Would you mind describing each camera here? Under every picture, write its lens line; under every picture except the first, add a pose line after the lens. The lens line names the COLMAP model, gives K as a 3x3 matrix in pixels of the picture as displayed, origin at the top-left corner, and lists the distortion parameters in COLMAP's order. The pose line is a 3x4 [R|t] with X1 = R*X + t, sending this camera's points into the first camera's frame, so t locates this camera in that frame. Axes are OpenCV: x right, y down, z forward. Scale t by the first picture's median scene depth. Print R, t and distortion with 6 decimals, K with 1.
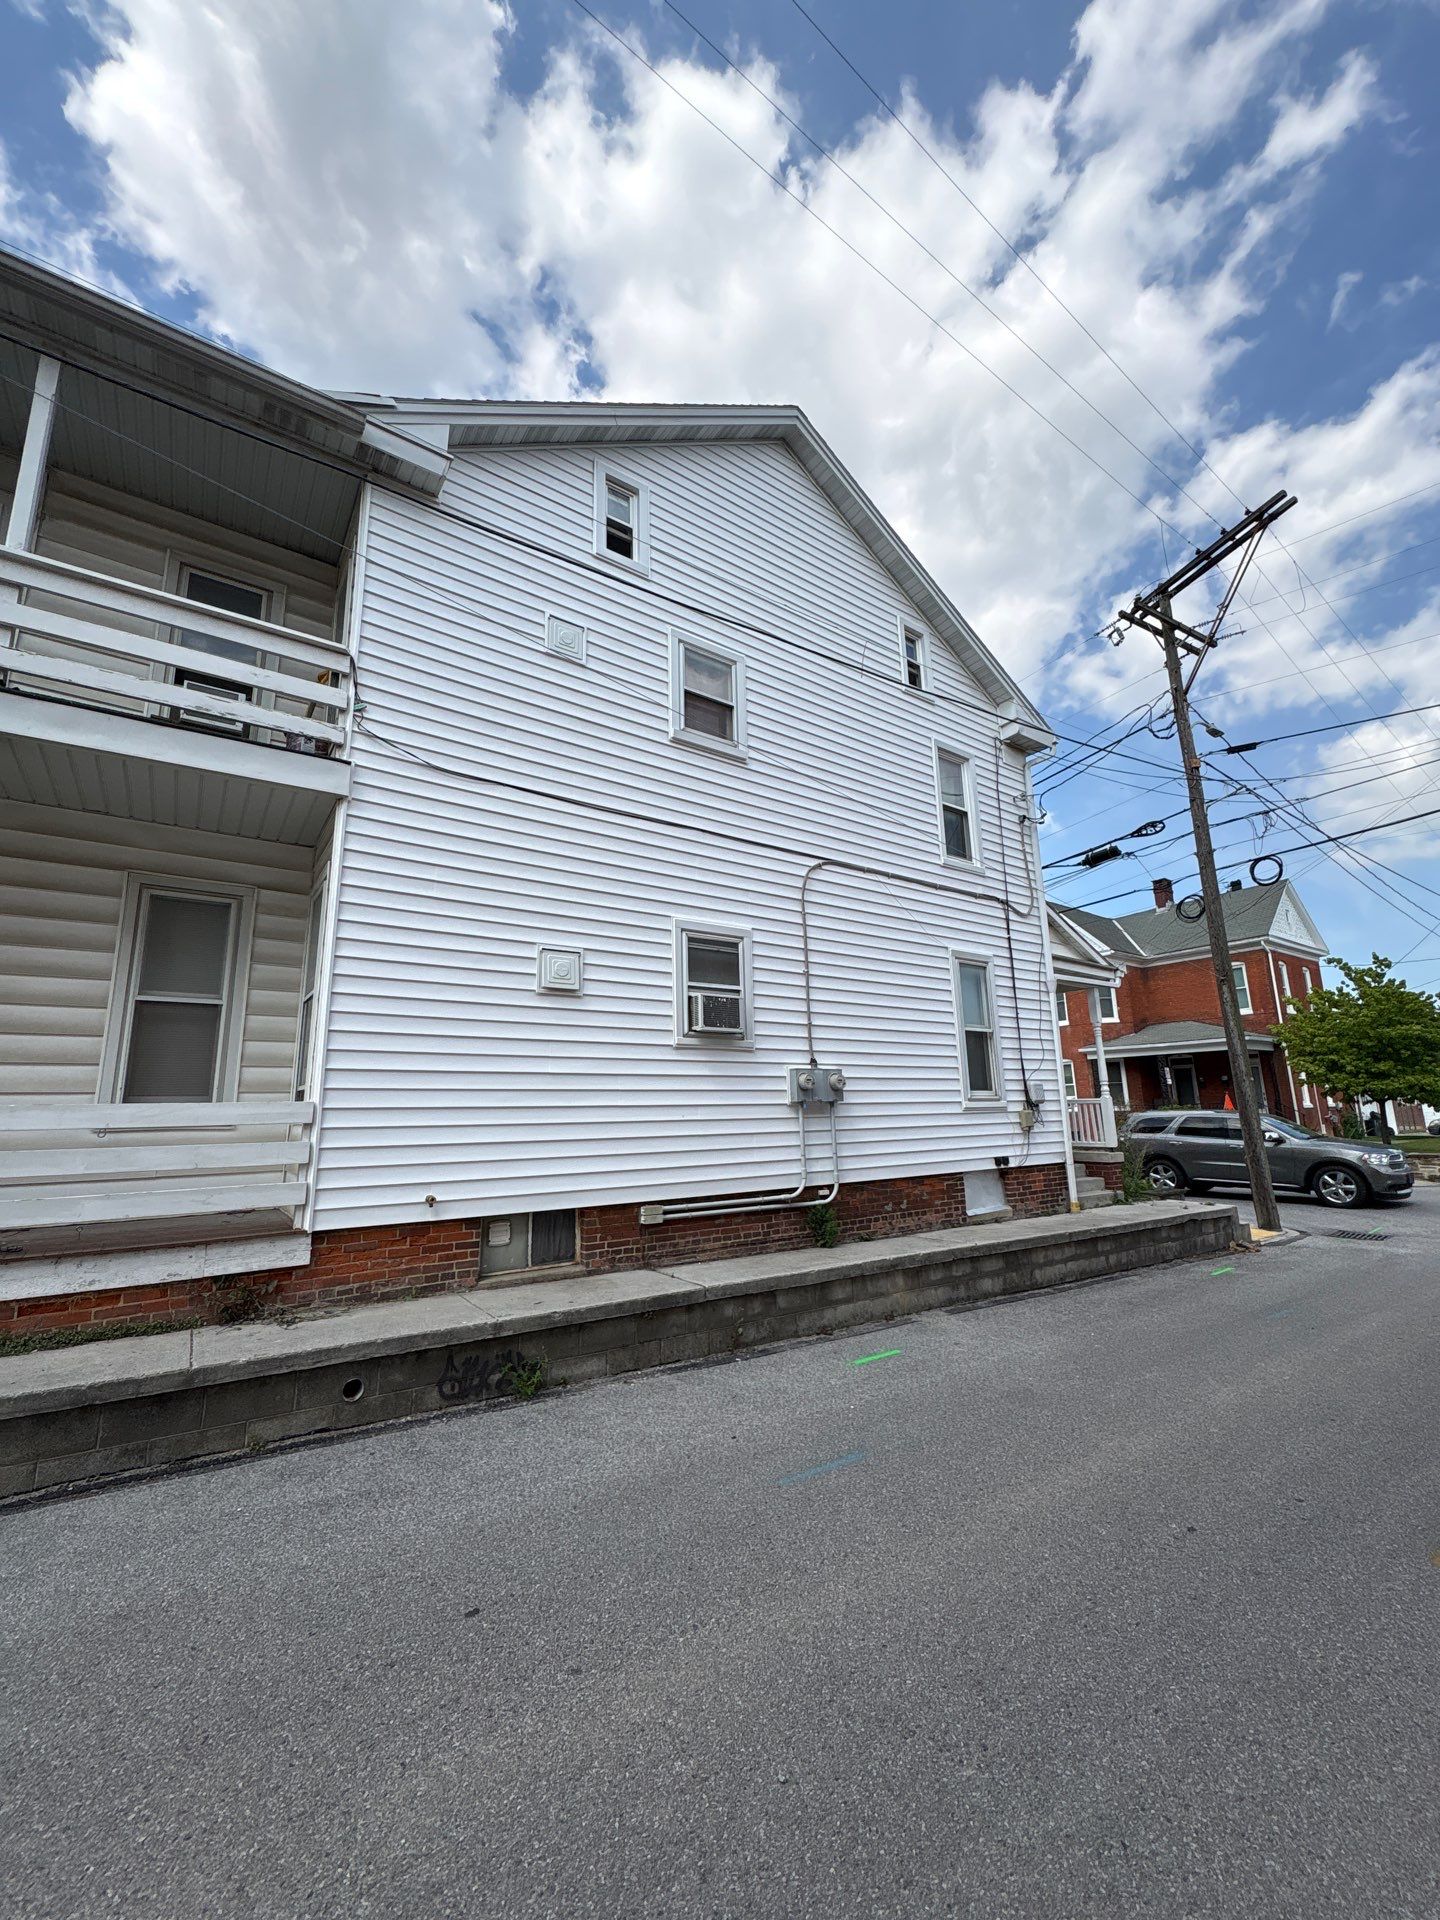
lens RADIAL K [[770.9, 0, 720.0], [0, 770.9, 960.0], [0, 0, 1]] dist [0.022905, -0.000039]
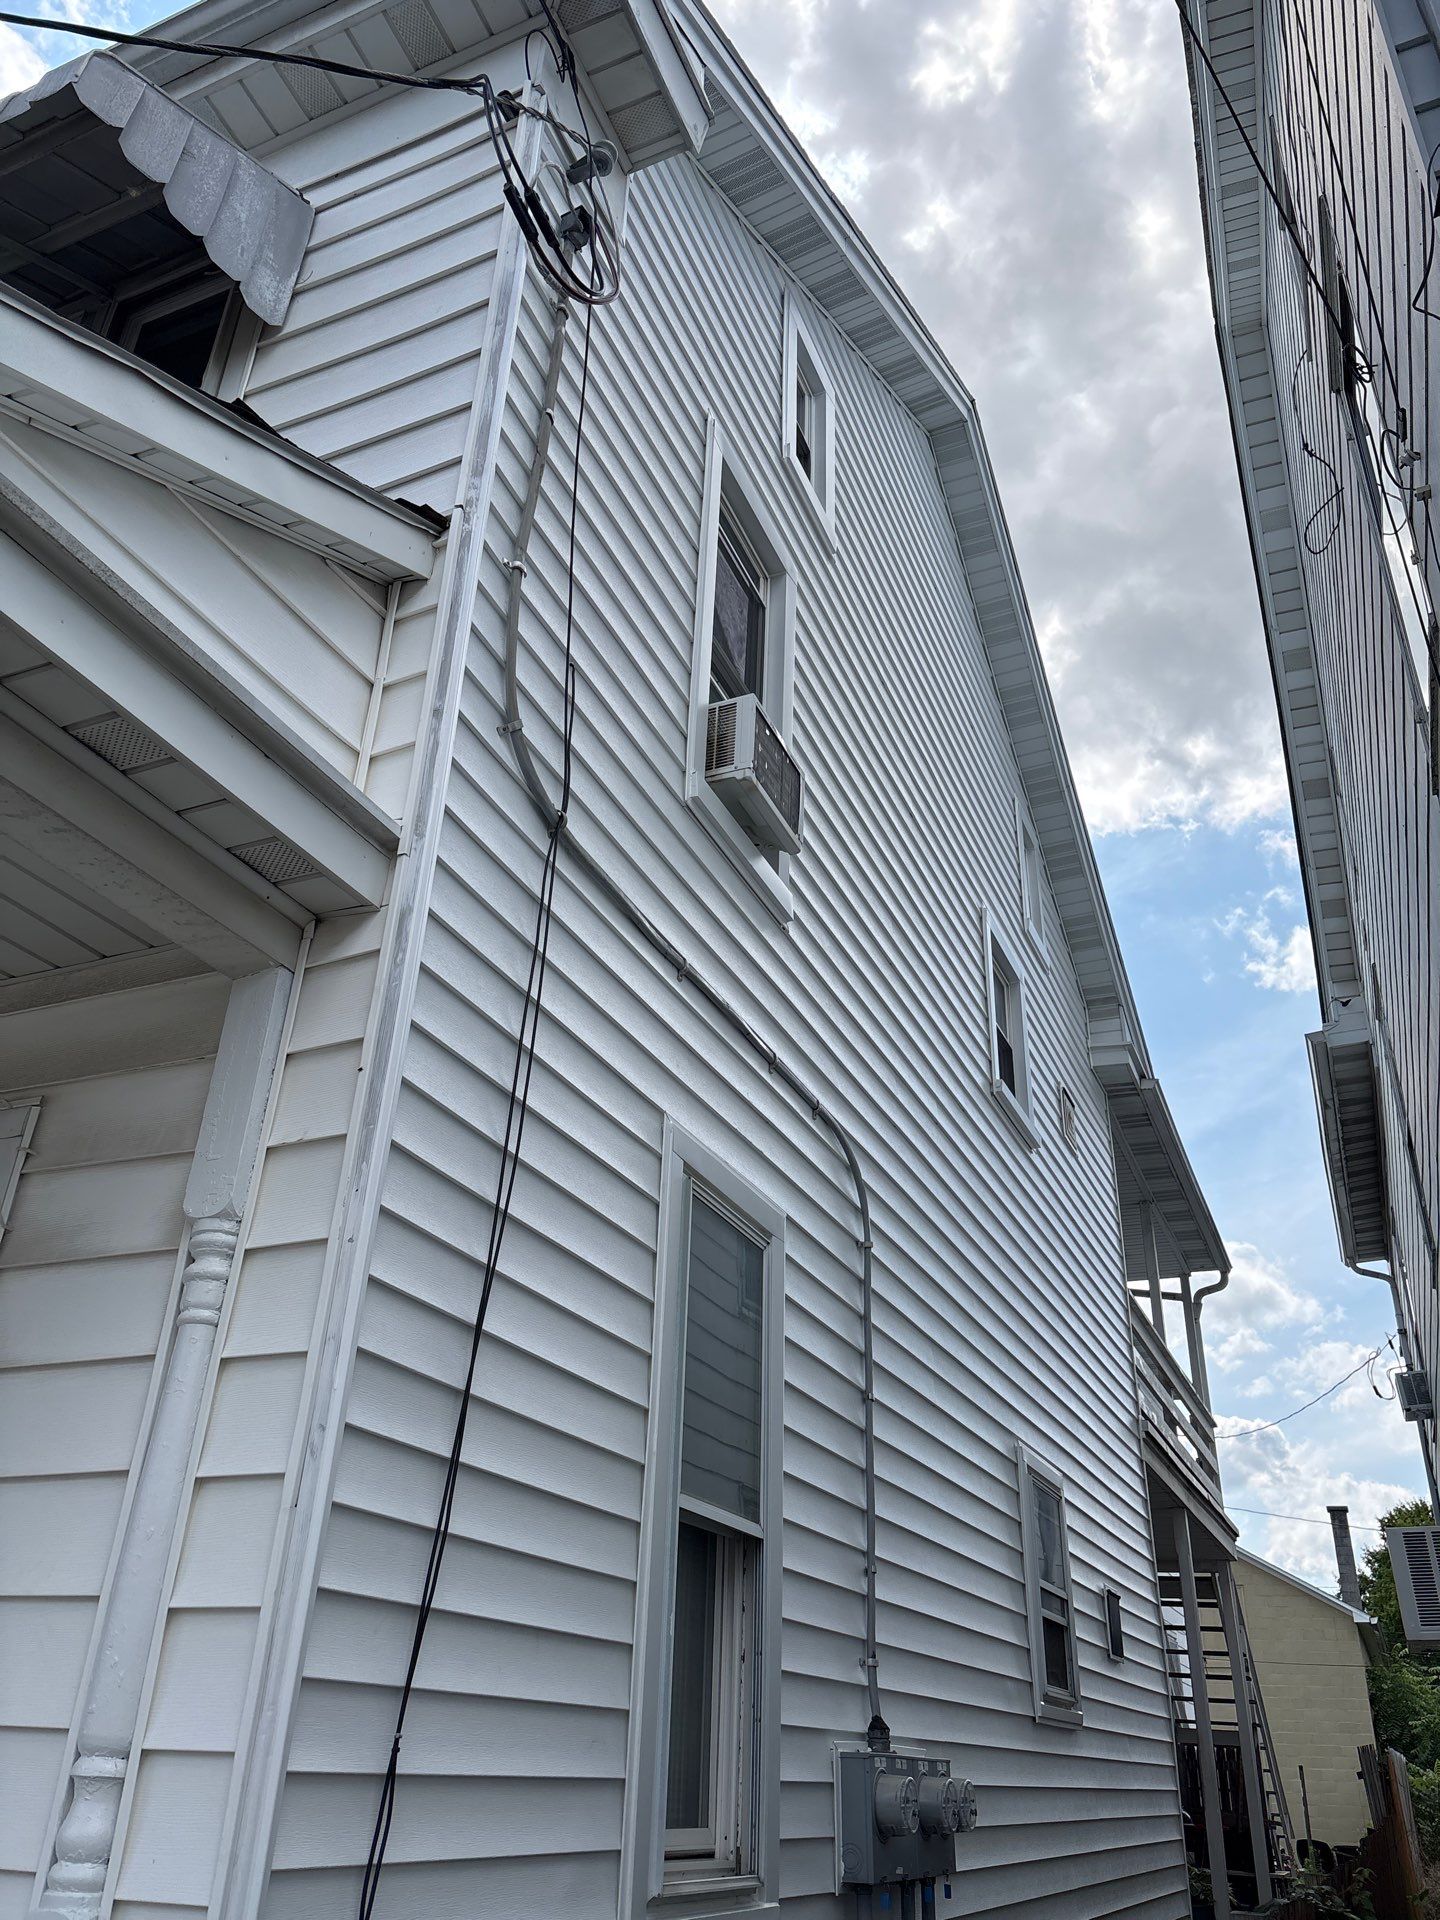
lens RADIAL K [[1437.1, 0, 720.0], [0, 1437.1, 960.0], [0, 0, 1]] dist [0.054745, -0.058385]
pose [[-0.524926, 0.418337, 0.741247, -0.416751], [-0.195603, 0.788279, -0.583400, 0.242087], [-0.828367, -0.451232, -0.331960, 1.387271]]
